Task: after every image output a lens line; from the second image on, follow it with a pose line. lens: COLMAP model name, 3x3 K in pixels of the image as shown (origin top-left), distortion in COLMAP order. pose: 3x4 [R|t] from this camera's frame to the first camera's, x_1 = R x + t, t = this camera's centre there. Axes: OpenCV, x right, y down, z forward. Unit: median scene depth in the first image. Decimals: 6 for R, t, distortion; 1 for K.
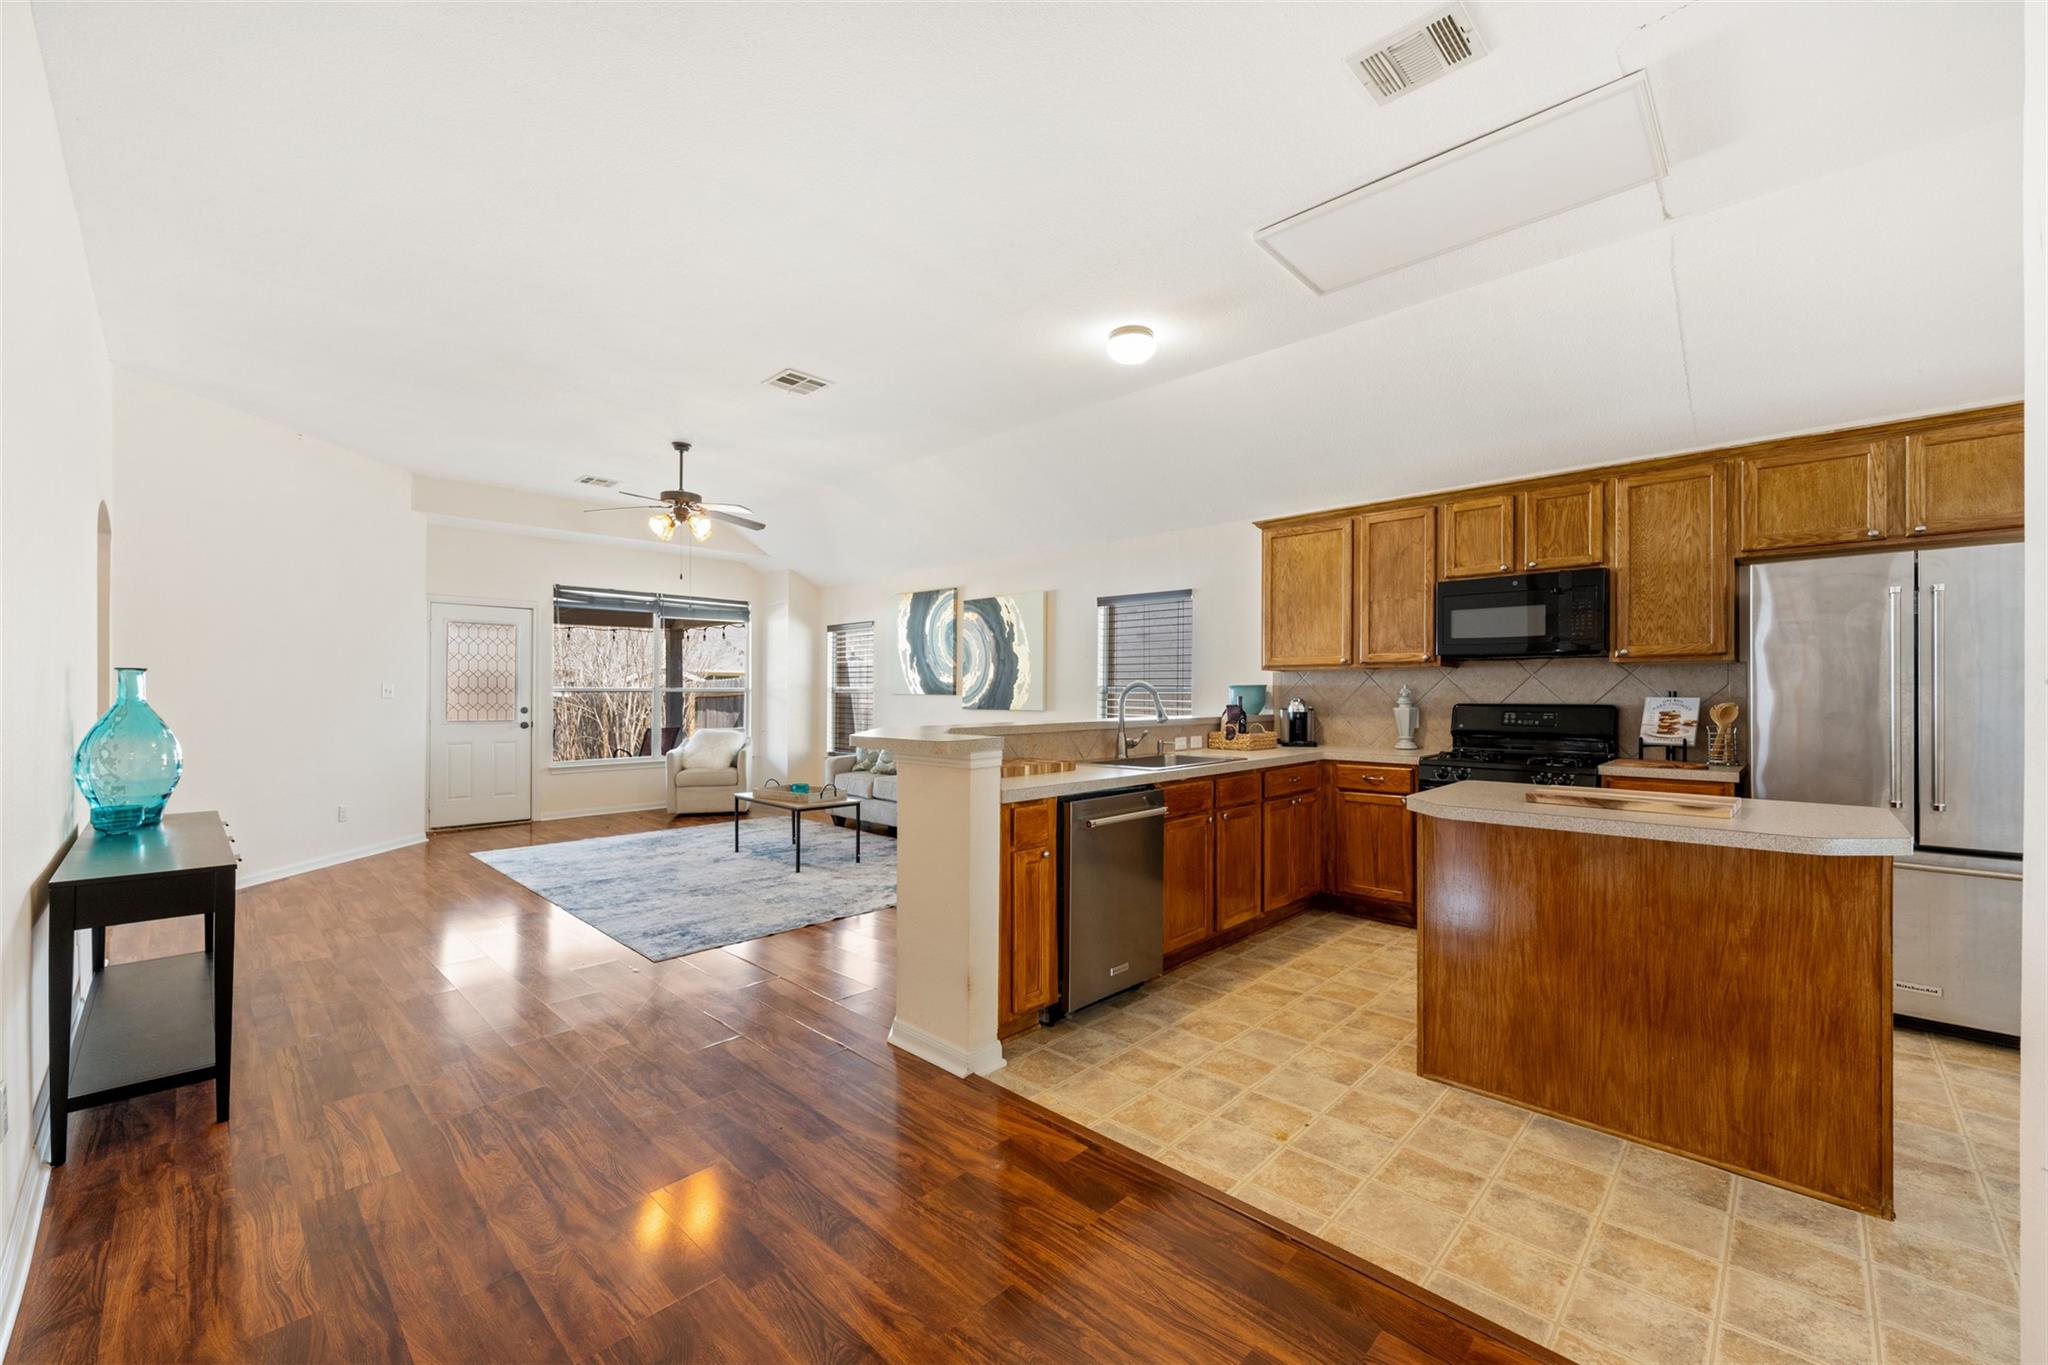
lens RADIAL K [[813.4, 0, 1031.5], [0, 813.4, 692.9], [0, 0, 1]] dist [-0.004345, 0.002498]
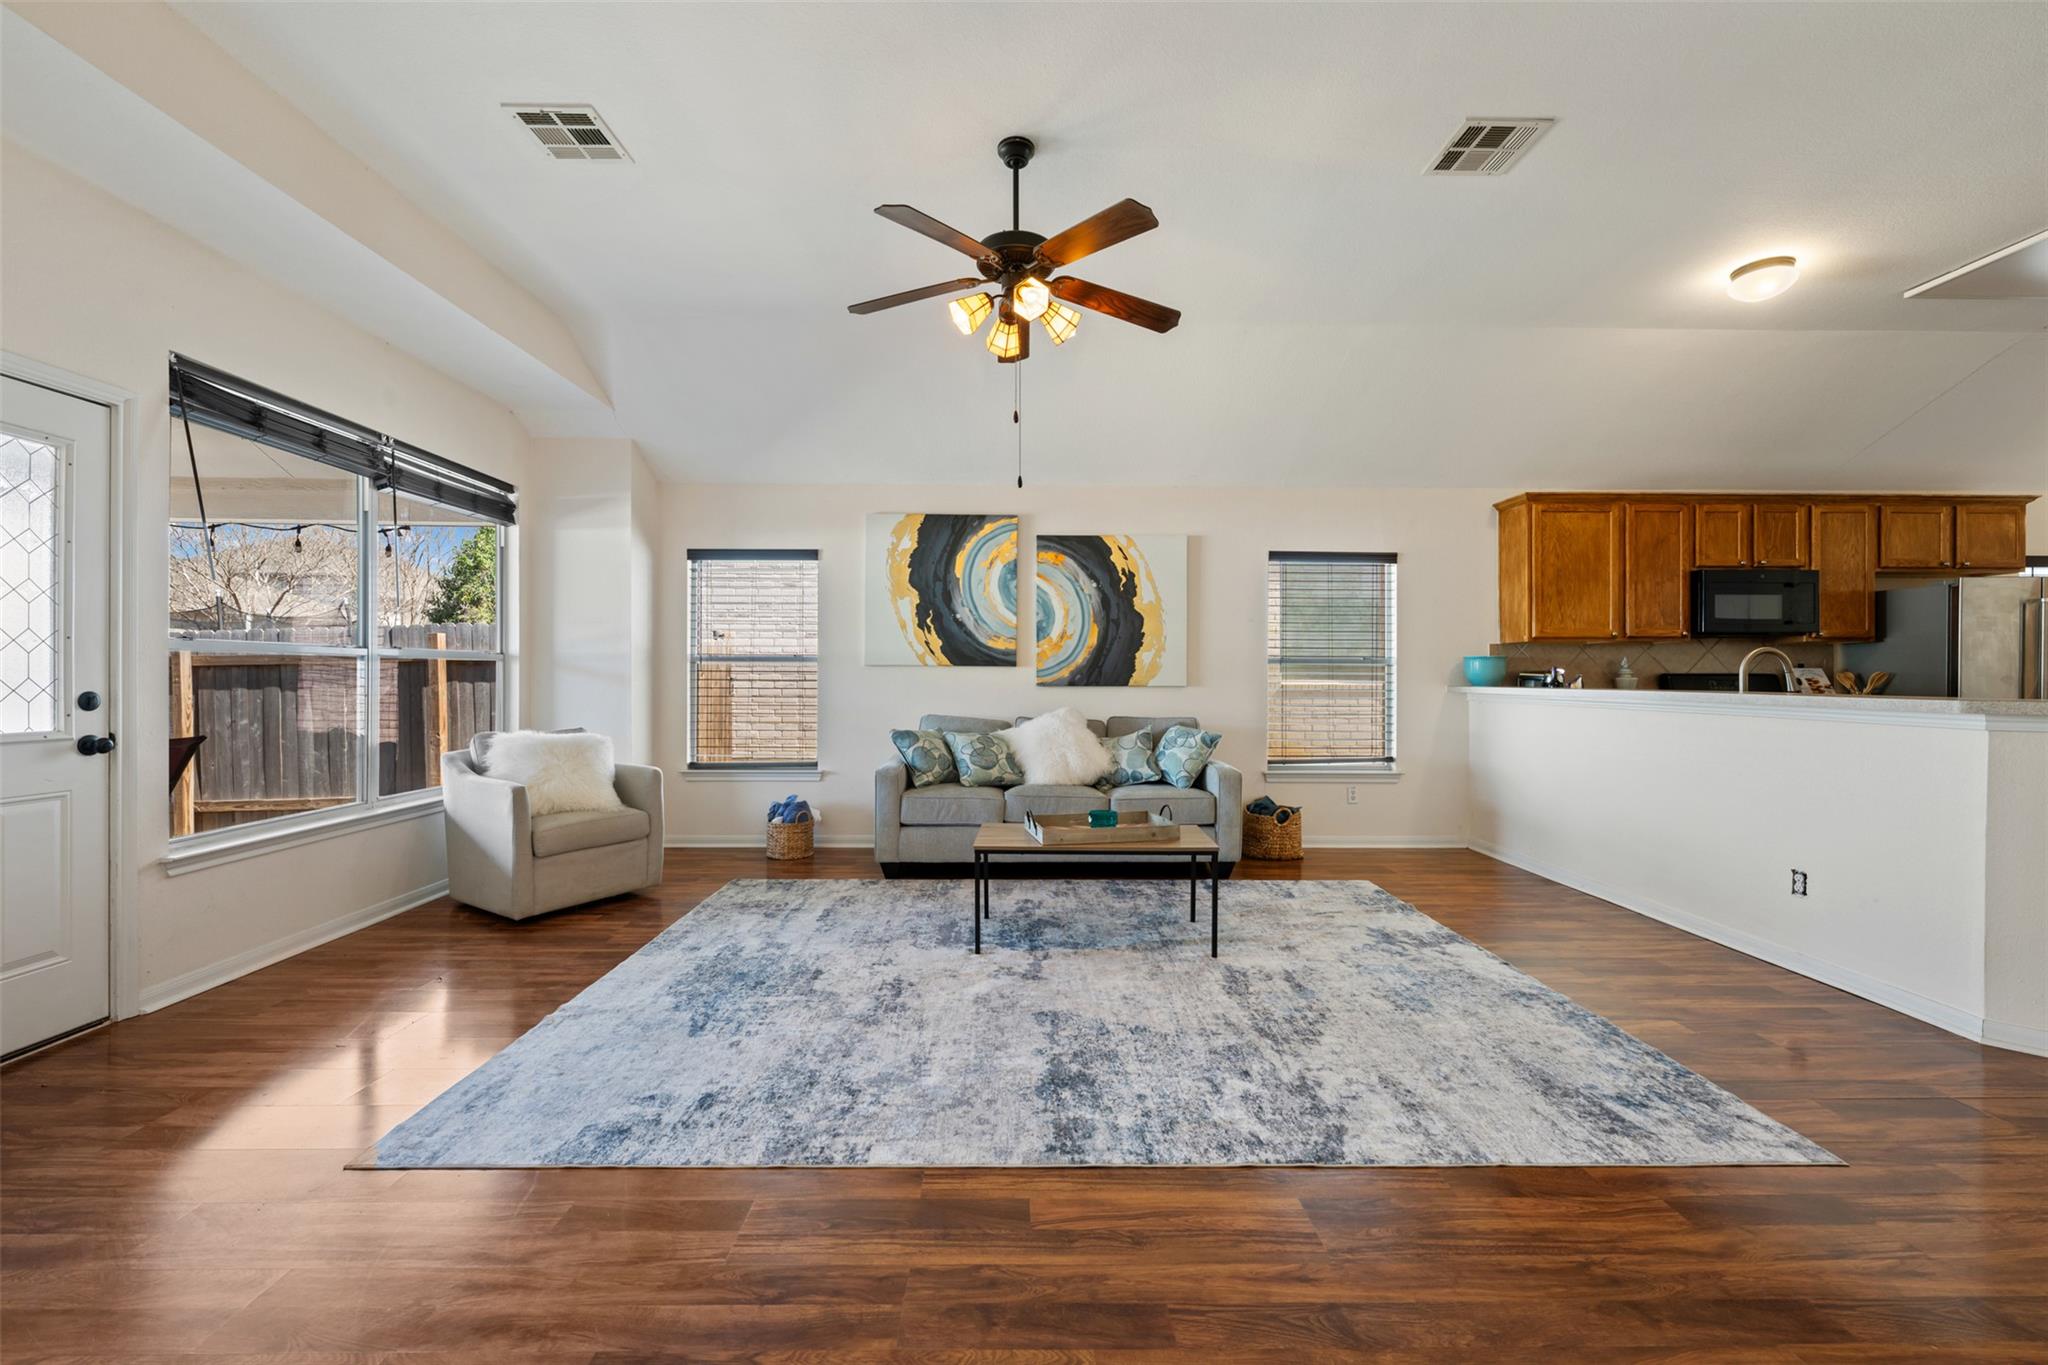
lens RADIAL K [[813.4, 0, 1026.5], [0, 813.4, 683.7], [0, 0, 1]] dist [-0.004345, 0.002498]
pose [[0.711310, -0.003268, 0.702870, -0.876816], [-0.001712, 0.999978, 0.006382, 0.019302], [-0.702876, -0.005743, 0.711289, 0.738248]]
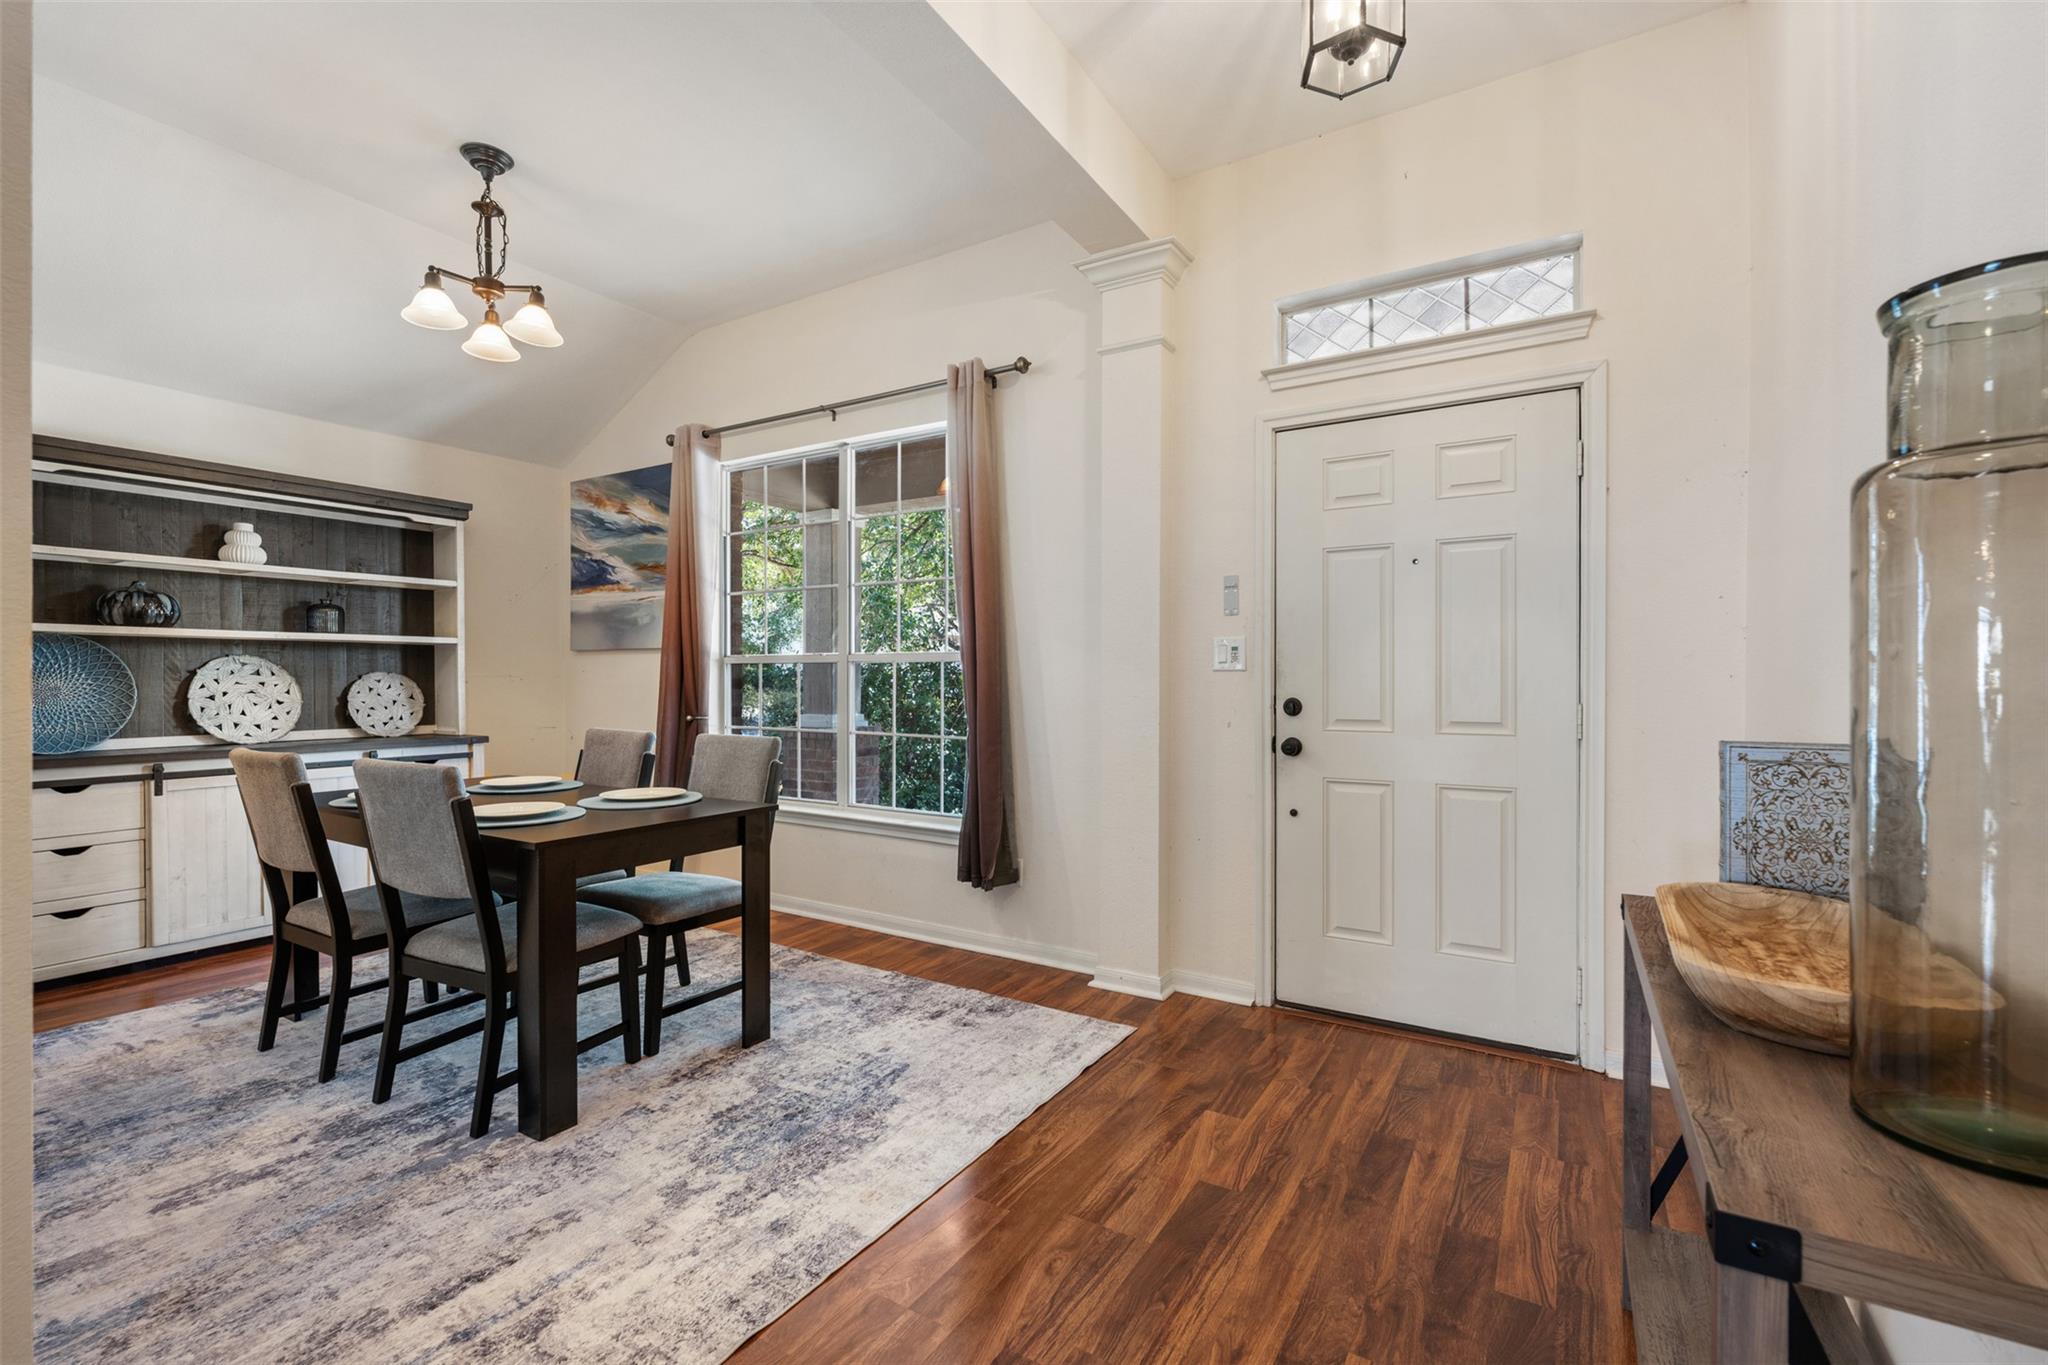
lens RADIAL K [[868.7, 0, 1044.2], [0, 868.7, 683.5], [0, 0, 1]] dist [0.000738, 0.002078]
pose [[-0.978309, -0.002206, -0.207139, -0.641915], [-0.004963, 0.999906, 0.012790, -0.021092], [0.207091, 0.013541, -0.978228, 1.811269]]
